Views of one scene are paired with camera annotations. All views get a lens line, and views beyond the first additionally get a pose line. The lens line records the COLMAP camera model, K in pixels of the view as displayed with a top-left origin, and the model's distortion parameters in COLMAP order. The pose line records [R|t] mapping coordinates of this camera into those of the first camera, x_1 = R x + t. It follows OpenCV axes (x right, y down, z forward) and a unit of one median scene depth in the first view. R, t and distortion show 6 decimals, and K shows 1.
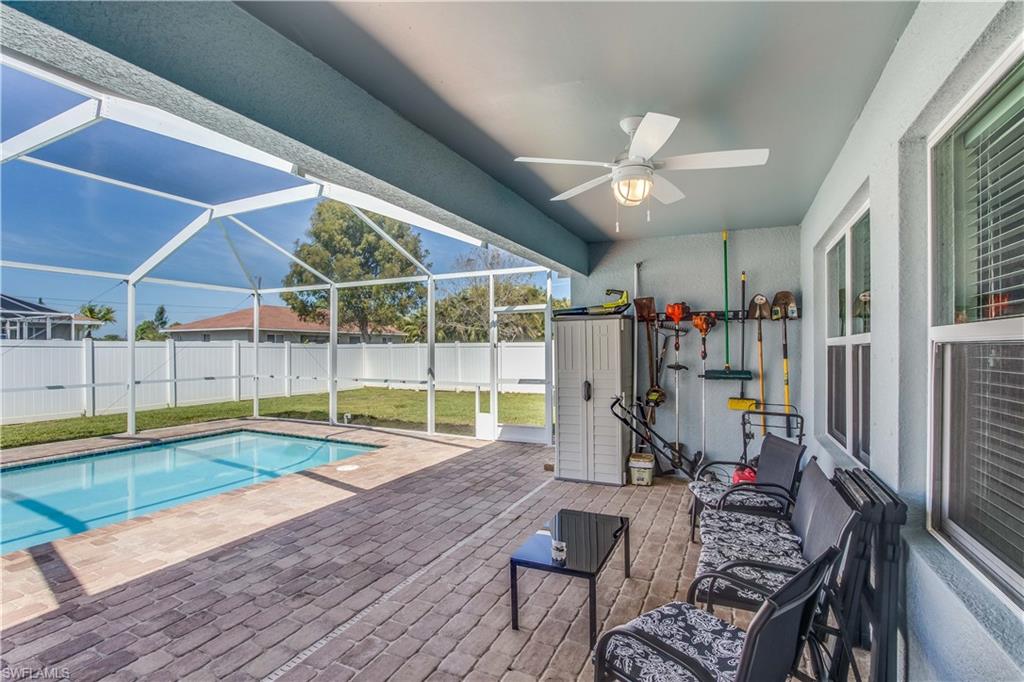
lens RADIAL K [[473.4, 0, 507.9], [0, 473.4, 347.1], [0, 0, 1]] dist [-0.011362, 0.001279]
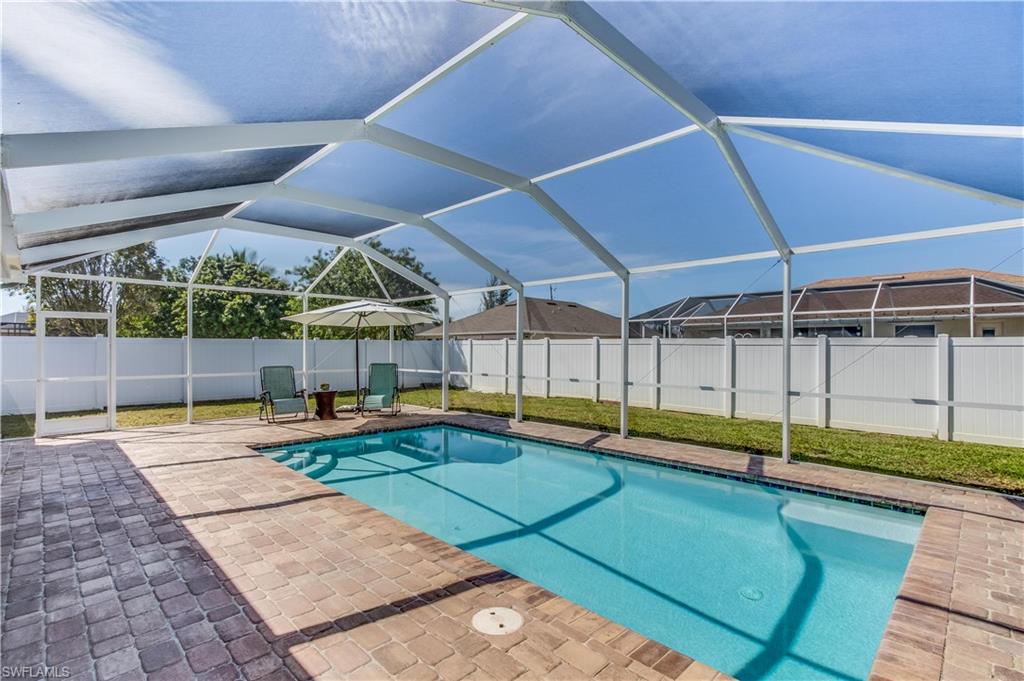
lens RADIAL K [[473.4, 0, 507.9], [0, 473.4, 346.6], [0, 0, 1]] dist [-0.011362, 0.001279]
pose [[-0.317402, 0.003639, -0.948284, 0.085503], [-0.001029, 0.999991, 0.004182, -0.001309], [0.948290, 0.002303, -0.317395, 1.318900]]
